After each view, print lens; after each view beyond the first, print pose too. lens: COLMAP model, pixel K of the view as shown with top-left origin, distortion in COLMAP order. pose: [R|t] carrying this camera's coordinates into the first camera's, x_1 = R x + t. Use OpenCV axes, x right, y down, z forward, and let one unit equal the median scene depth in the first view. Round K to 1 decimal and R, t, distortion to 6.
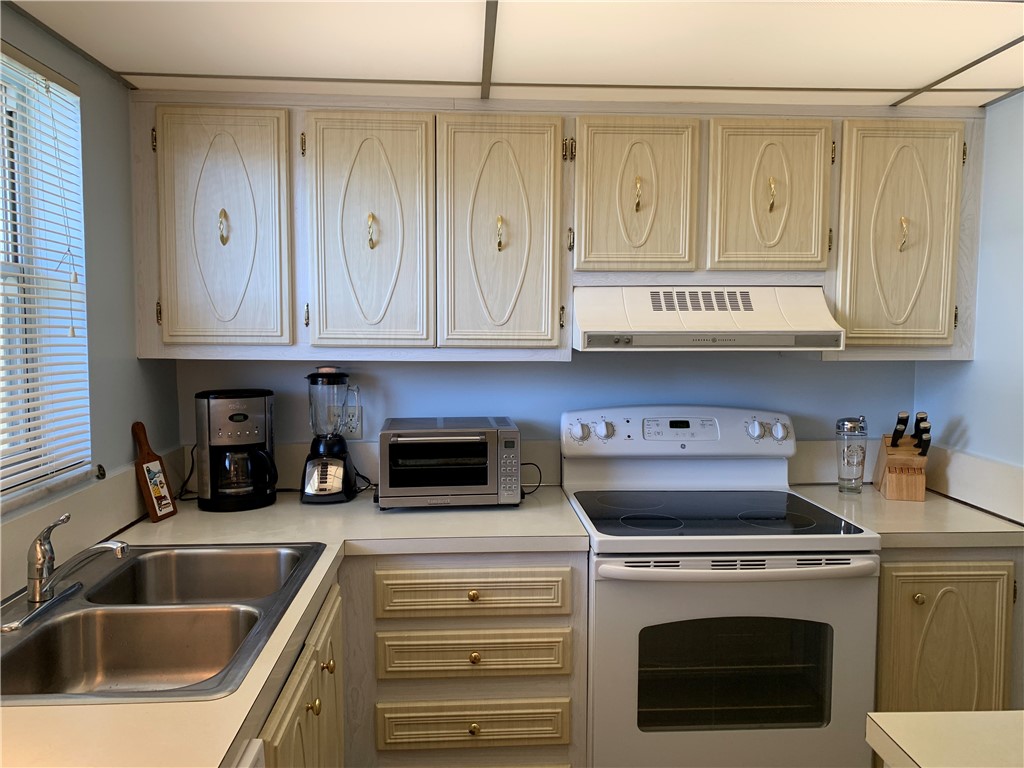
lens RADIAL K [[773.6, 0, 508.5], [0, 773.6, 380.0], [0, 0, 1]] dist [0.055583, -0.070078]
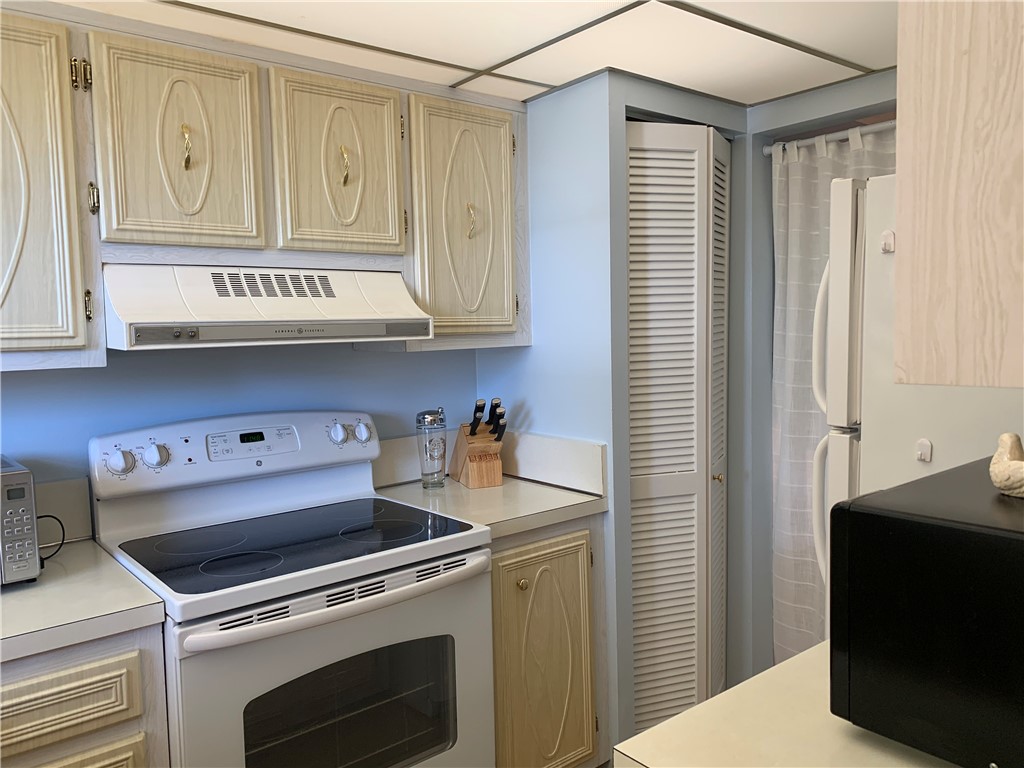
lens RADIAL K [[773.6, 0, 508.5], [0, 773.6, 380.0], [0, 0, 1]] dist [0.055583, -0.070078]
pose [[0.808798, -0.065861, 0.584386, -0.044185], [0.073682, 0.997227, 0.010411, 0.008856], [-0.583452, 0.034639, 0.811409, 0.186516]]
